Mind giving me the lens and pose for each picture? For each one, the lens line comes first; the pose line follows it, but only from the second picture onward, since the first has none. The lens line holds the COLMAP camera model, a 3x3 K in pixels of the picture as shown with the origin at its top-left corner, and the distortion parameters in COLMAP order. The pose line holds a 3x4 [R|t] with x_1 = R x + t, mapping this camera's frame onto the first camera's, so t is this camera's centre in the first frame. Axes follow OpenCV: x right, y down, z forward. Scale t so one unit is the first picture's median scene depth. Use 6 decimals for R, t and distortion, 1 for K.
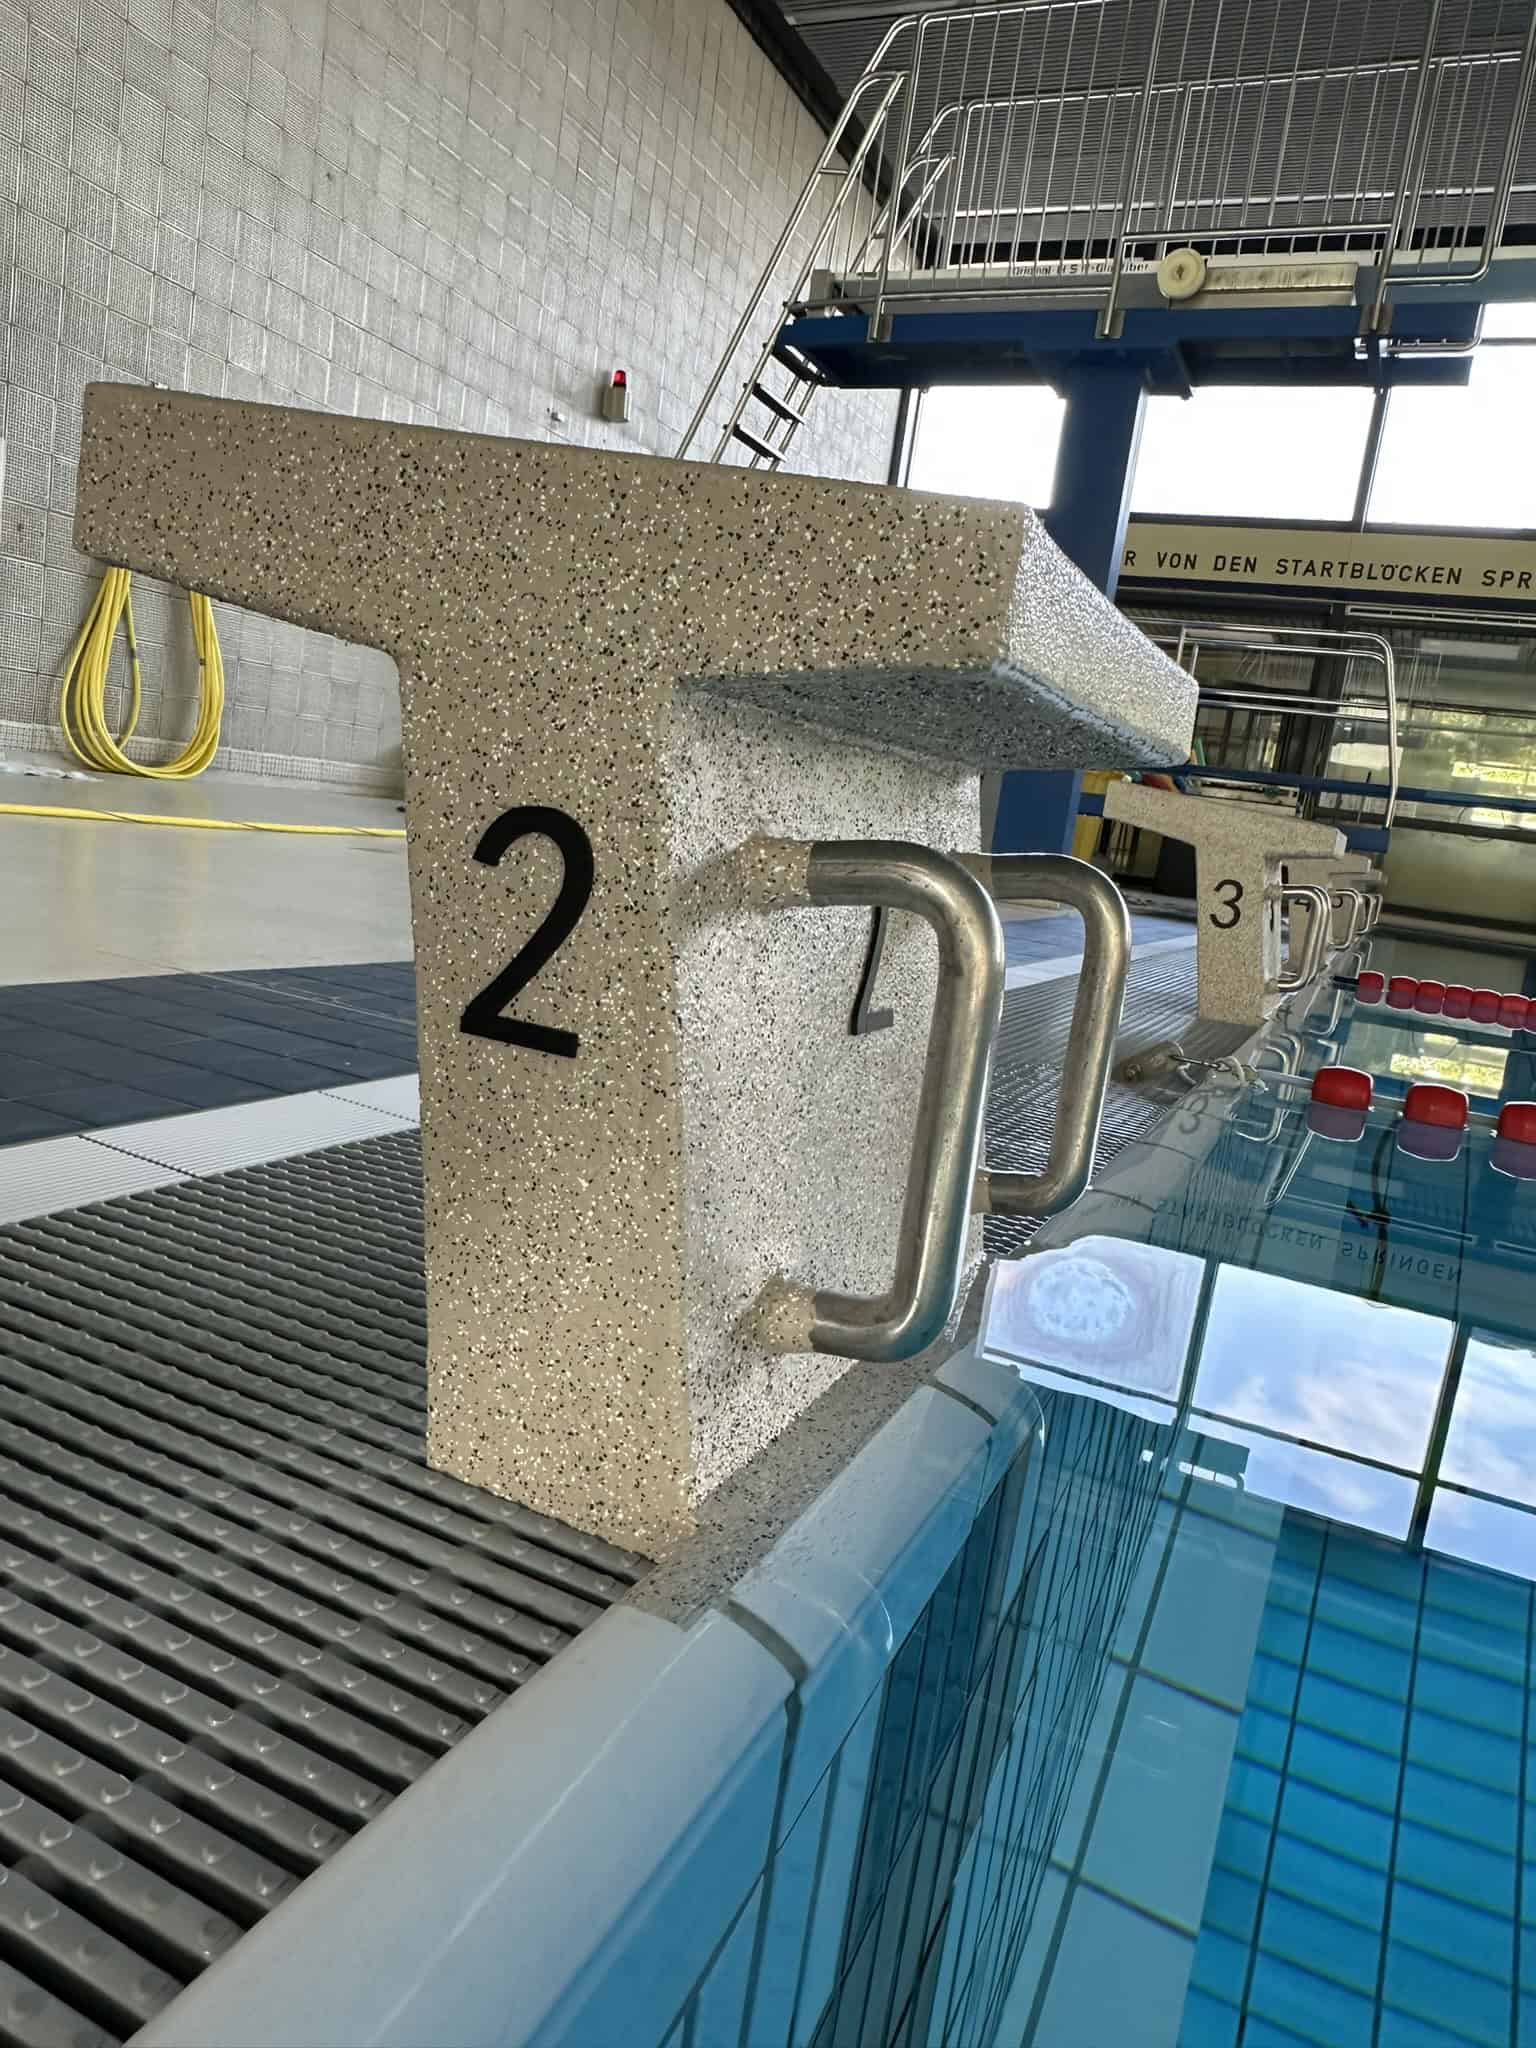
lens RADIAL K [[1421.0, 0, 715.8], [0, 1421.0, 1008.3], [0, 0, 1]] dist [-0.002305, -0.002920]
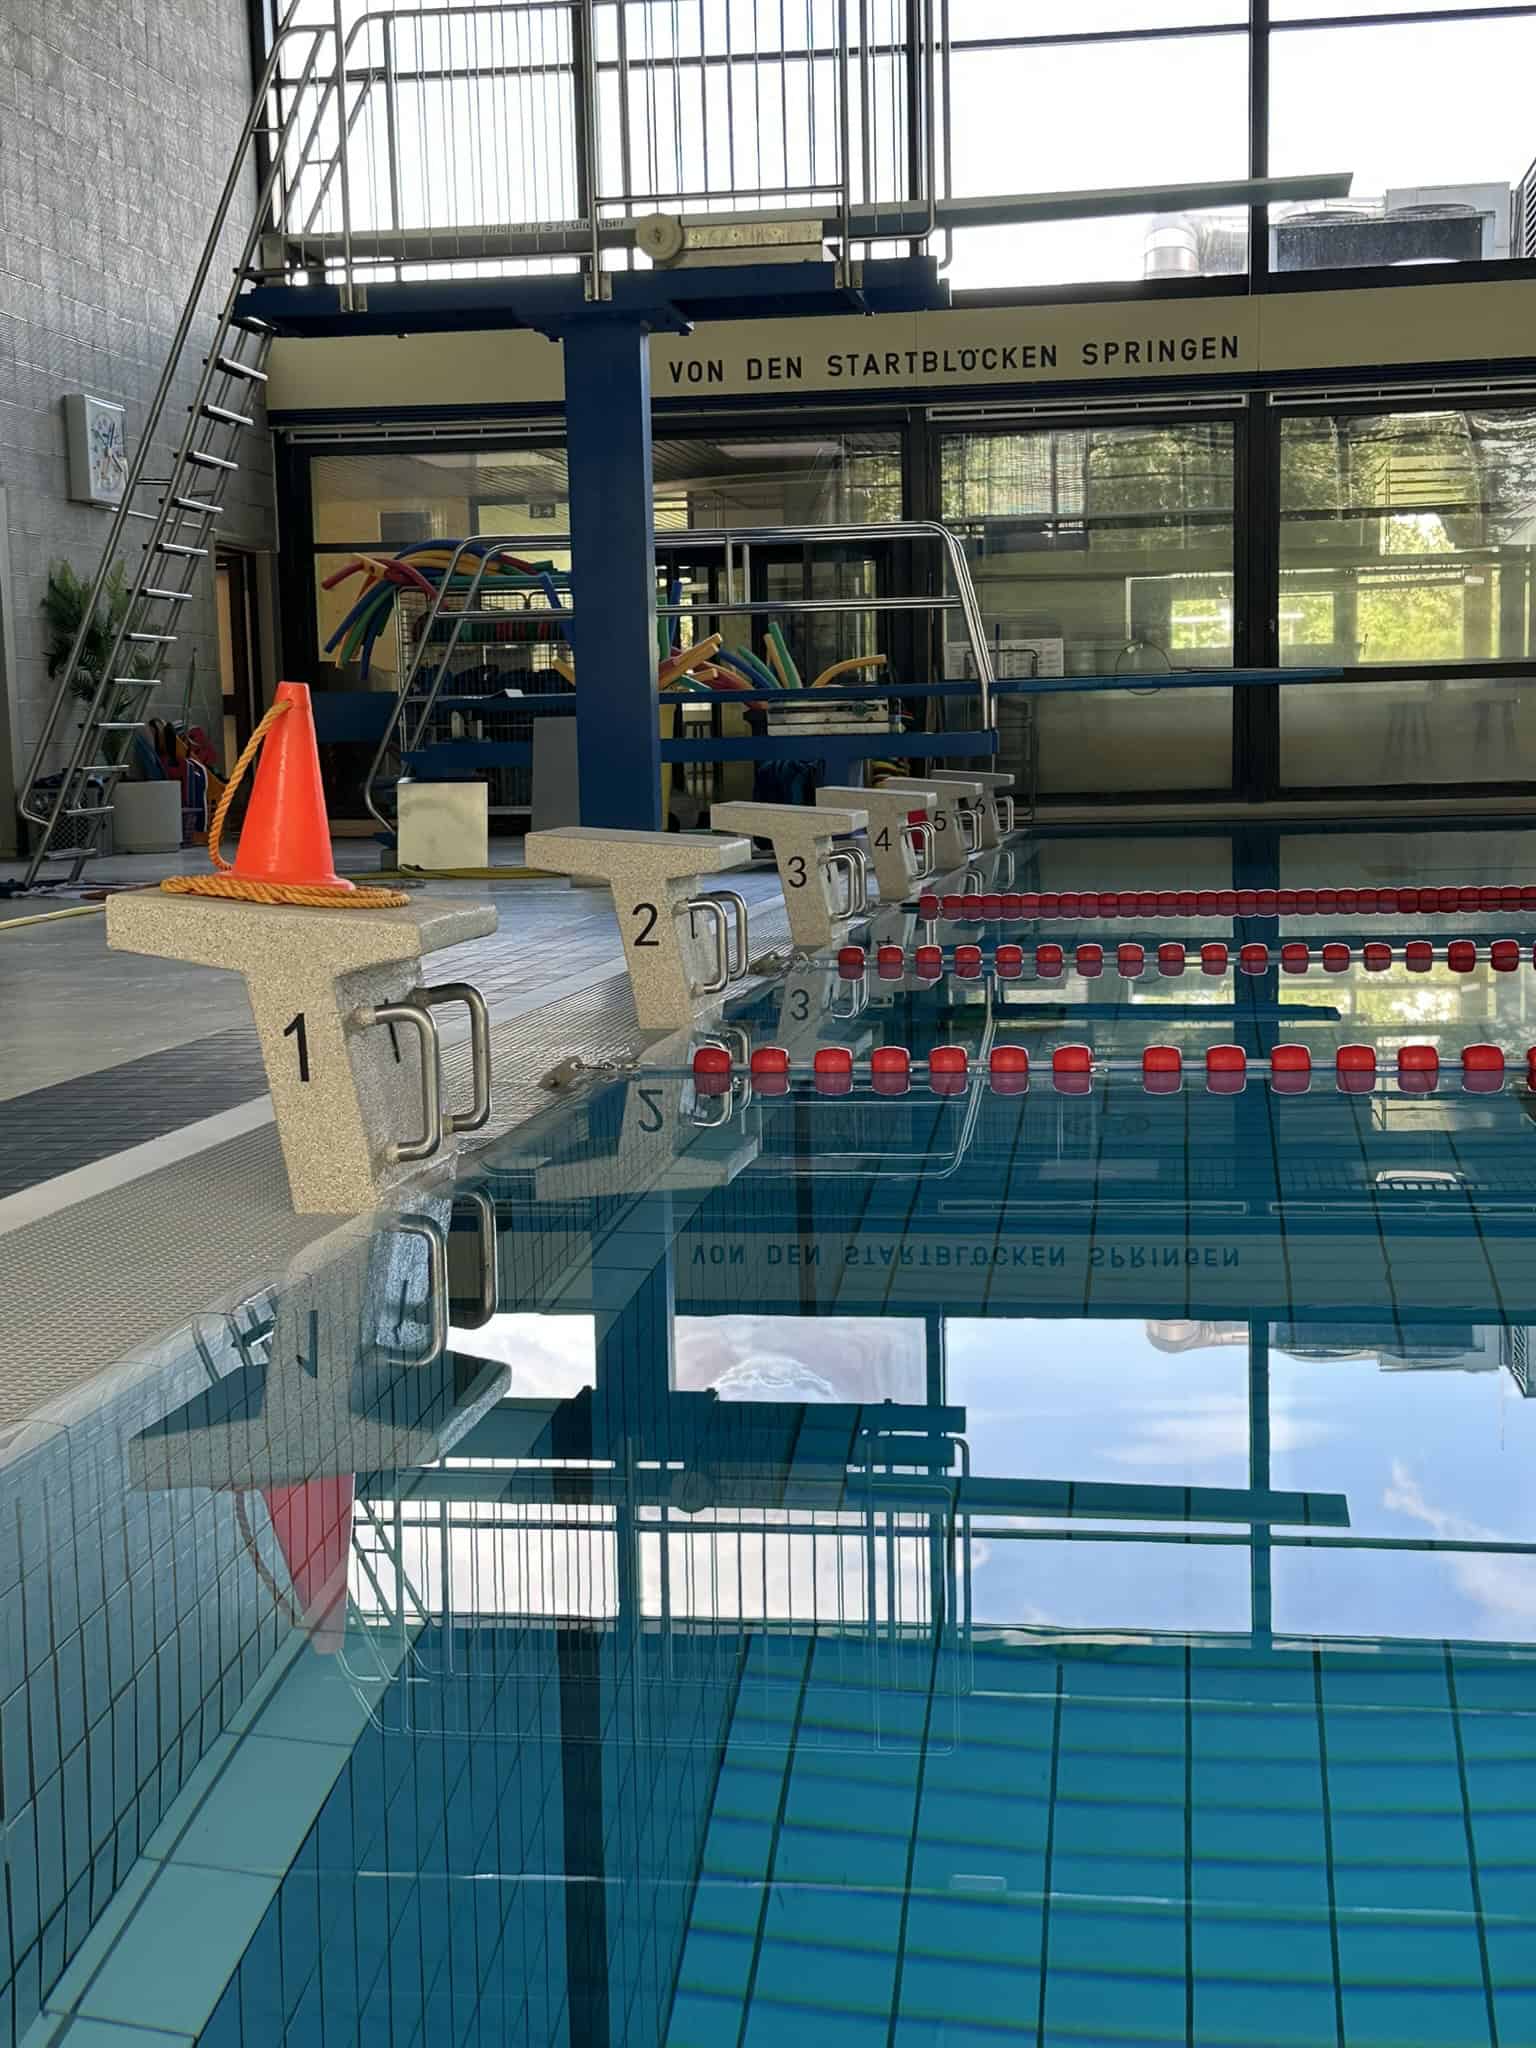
lens RADIAL K [[2799.1, 0, 769.9], [0, 2799.1, 1027.0], [0, 0, 1]] dist [0.048374, 0.000000]
pose [[0.940601, -0.187699, 0.282912, -0.560821], [0.195352, 0.980732, 0.001181, 0.082895], [-0.277683, 0.054157, 0.959145, -1.898580]]
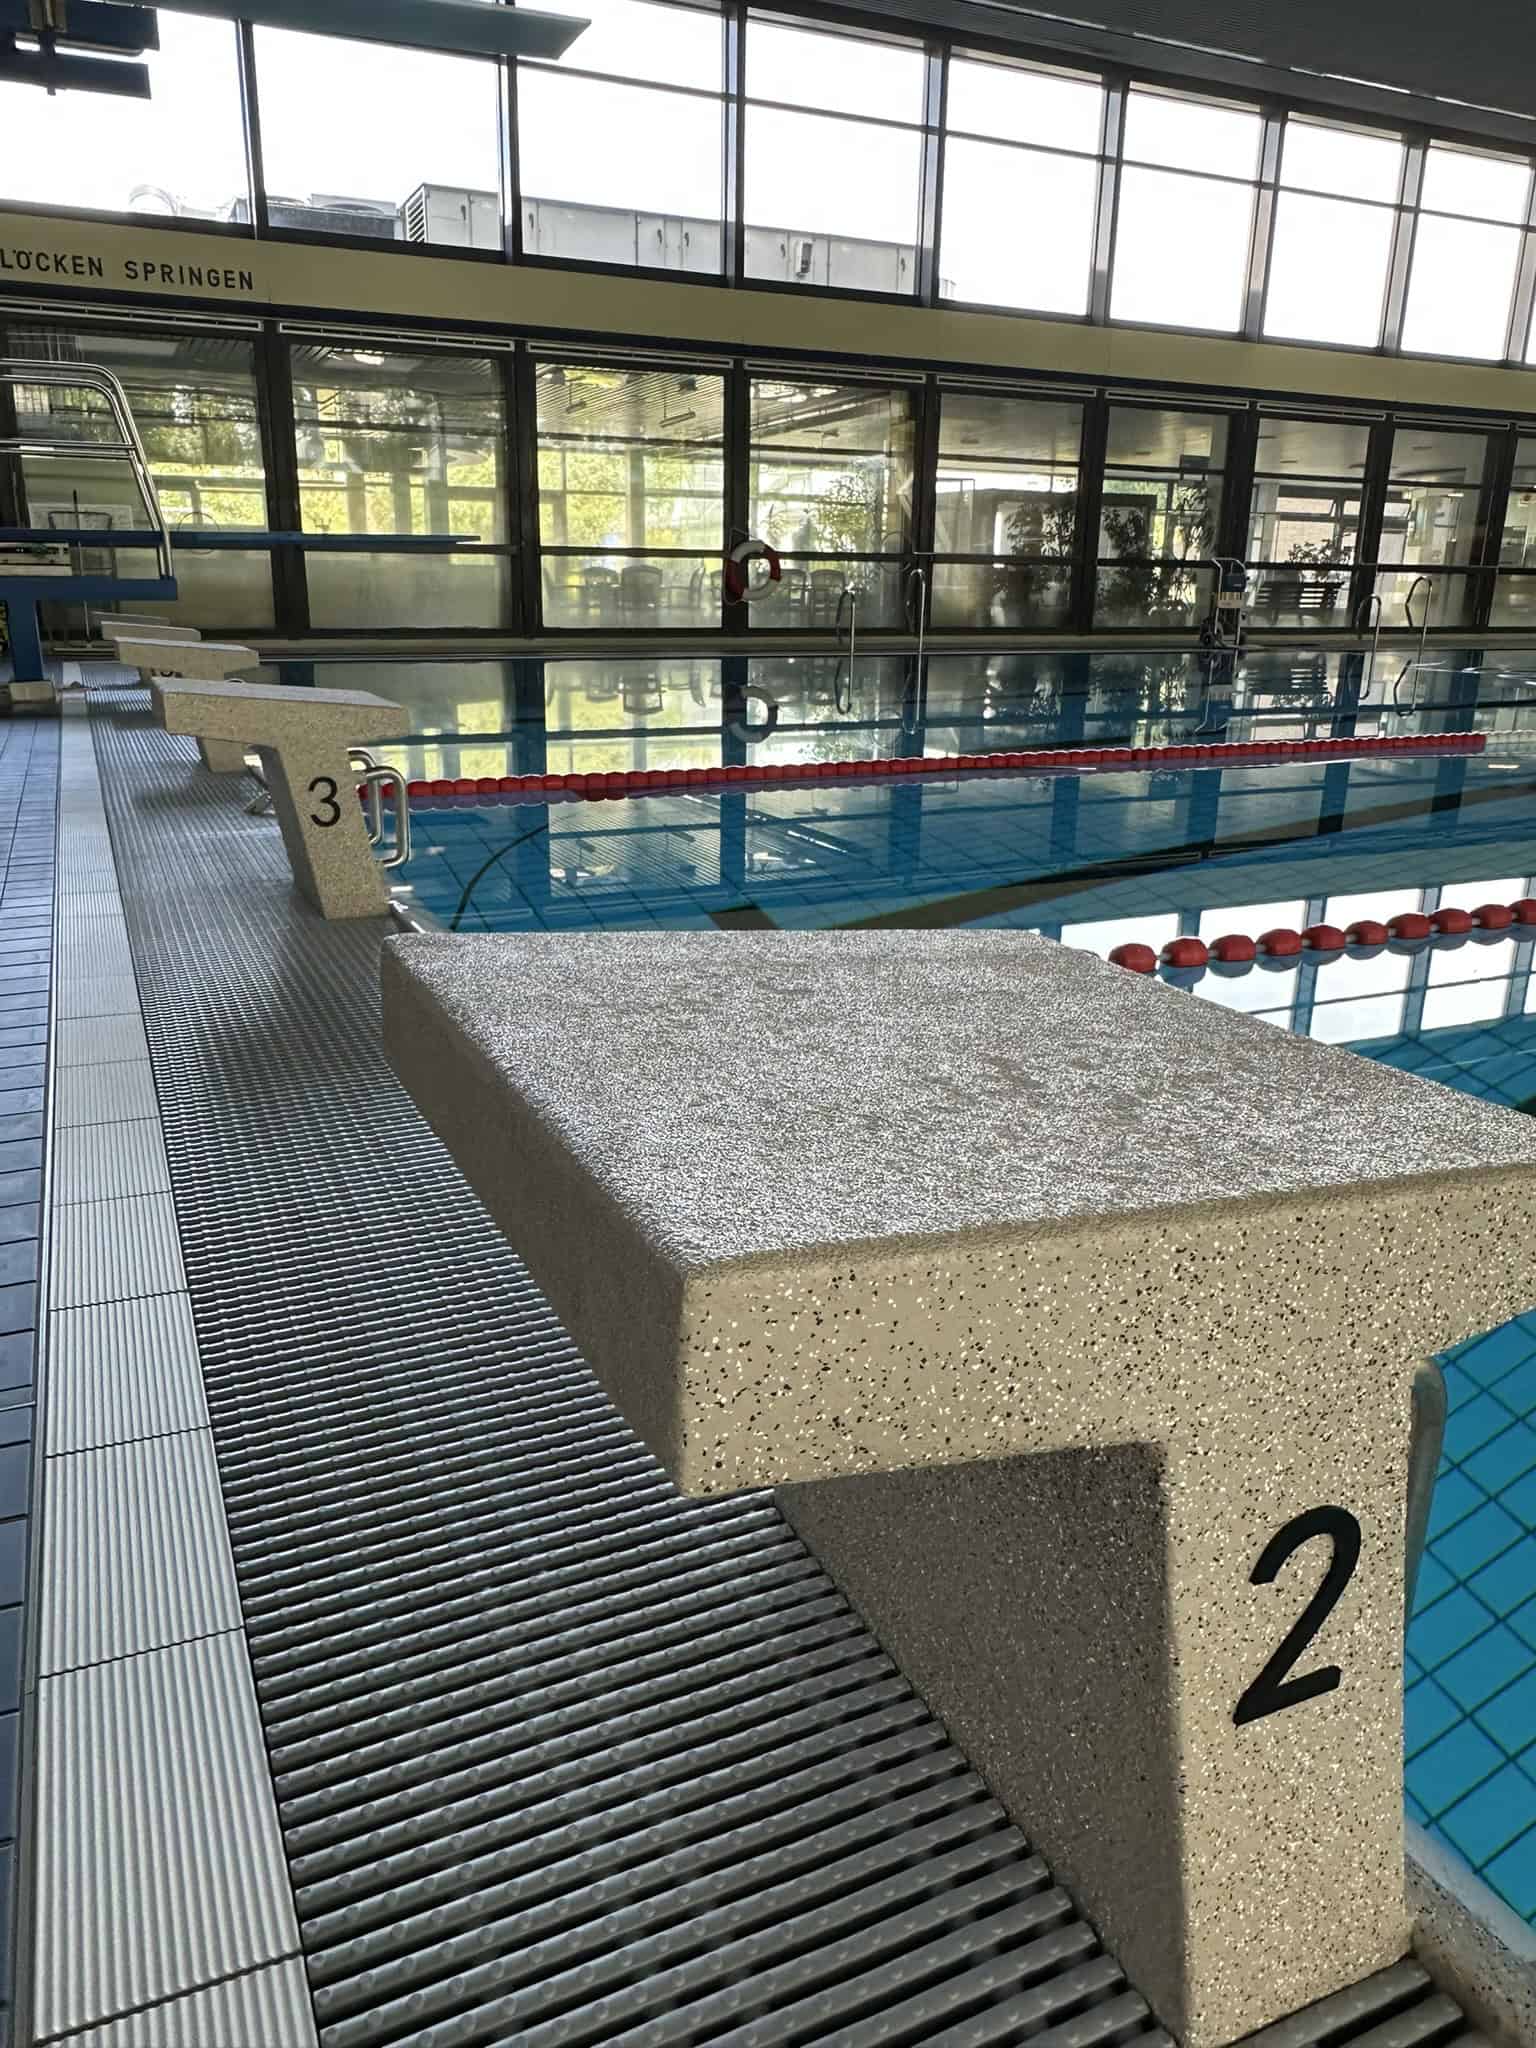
lens RADIAL K [[1421.0, 0, 766.7], [0, 1421.0, 1015.9], [0, 0, 1]] dist [-0.002305, -0.002920]
pose [[0.621621, -0.346119, 0.702701, -0.183052], [0.188049, 0.936788, 0.295069, -0.162023], [-0.760411, -0.051278, 0.647414, 0.126112]]
